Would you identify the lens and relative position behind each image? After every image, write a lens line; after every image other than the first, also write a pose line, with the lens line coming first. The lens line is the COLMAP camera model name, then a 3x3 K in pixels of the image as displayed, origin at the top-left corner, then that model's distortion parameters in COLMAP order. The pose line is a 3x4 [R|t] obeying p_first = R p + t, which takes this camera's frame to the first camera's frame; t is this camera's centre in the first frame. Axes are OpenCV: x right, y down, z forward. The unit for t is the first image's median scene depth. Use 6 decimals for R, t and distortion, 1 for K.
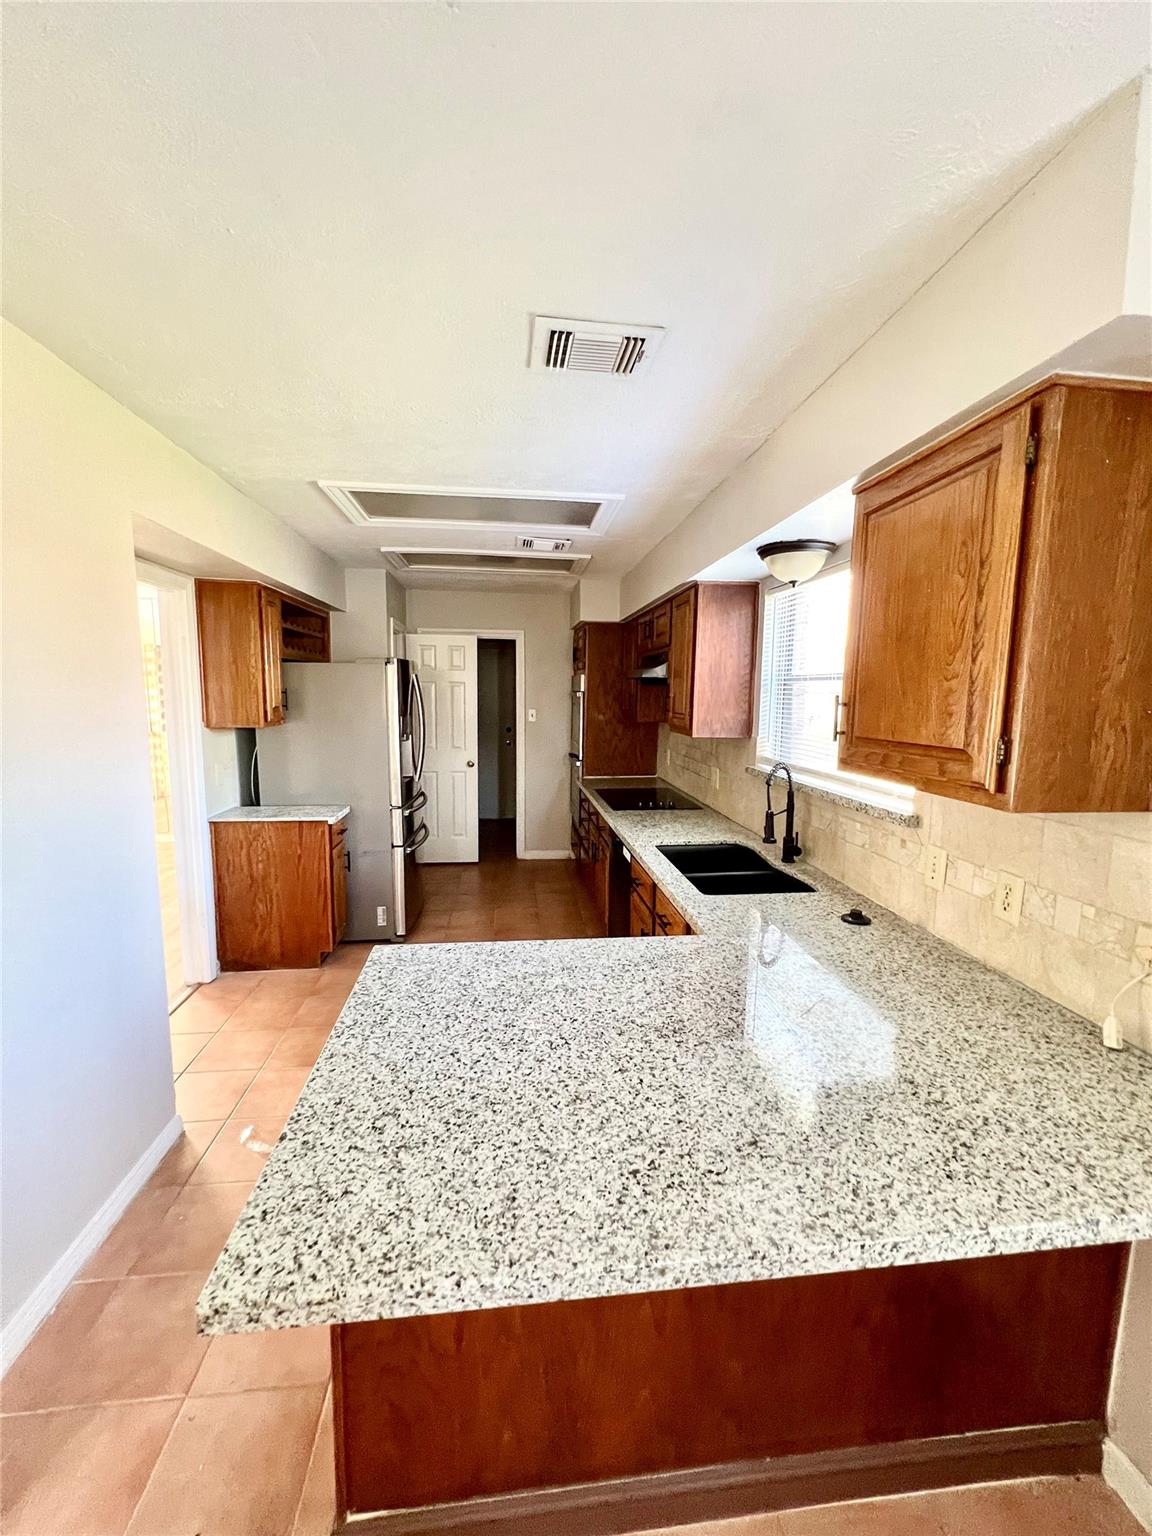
lens RADIAL K [[616.6, 0, 575.2], [0, 616.6, 770.1], [0, 0, 1]] dist [0.002323, 0.000312]
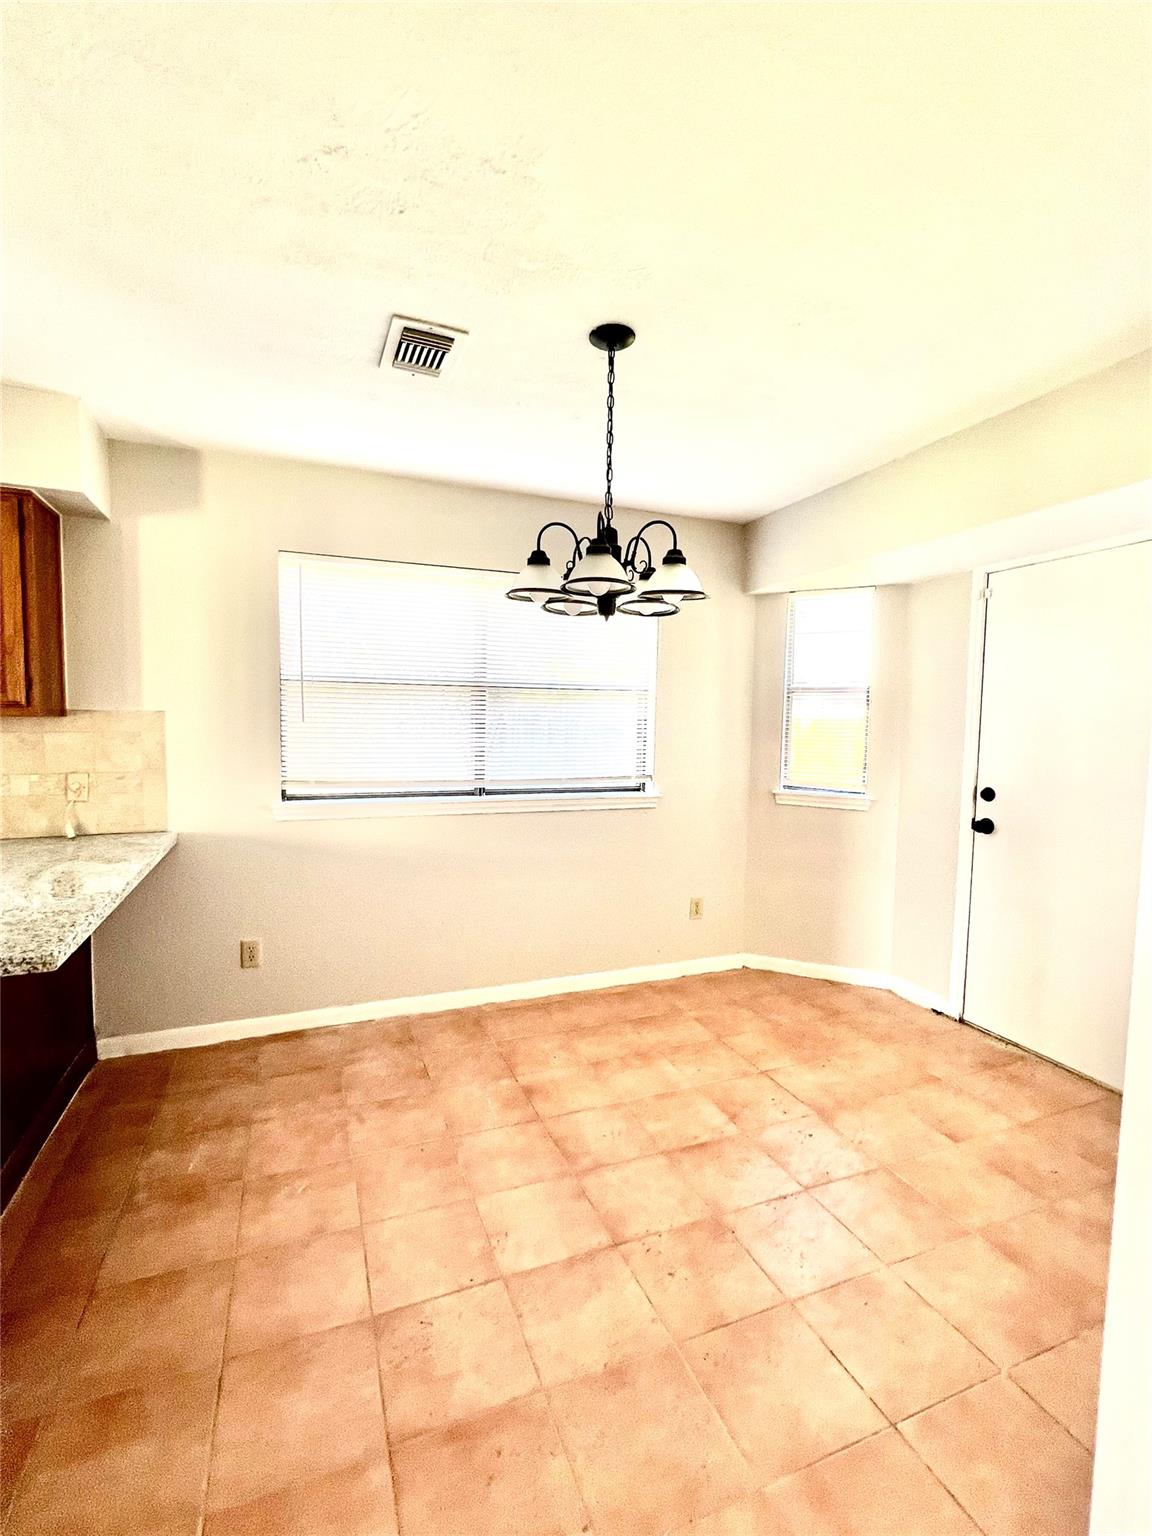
lens RADIAL K [[680.3, 0, 573.5], [0, 680.3, 768.5], [0, 0, 1]] dist [0.000717, 0.000048]
pose [[-0.265451, -0.084241, 0.960437, -1.585018], [0.099117, 0.988513, 0.114098, 0.141839], [-0.959016, 0.125483, -0.254052, 0.000494]]
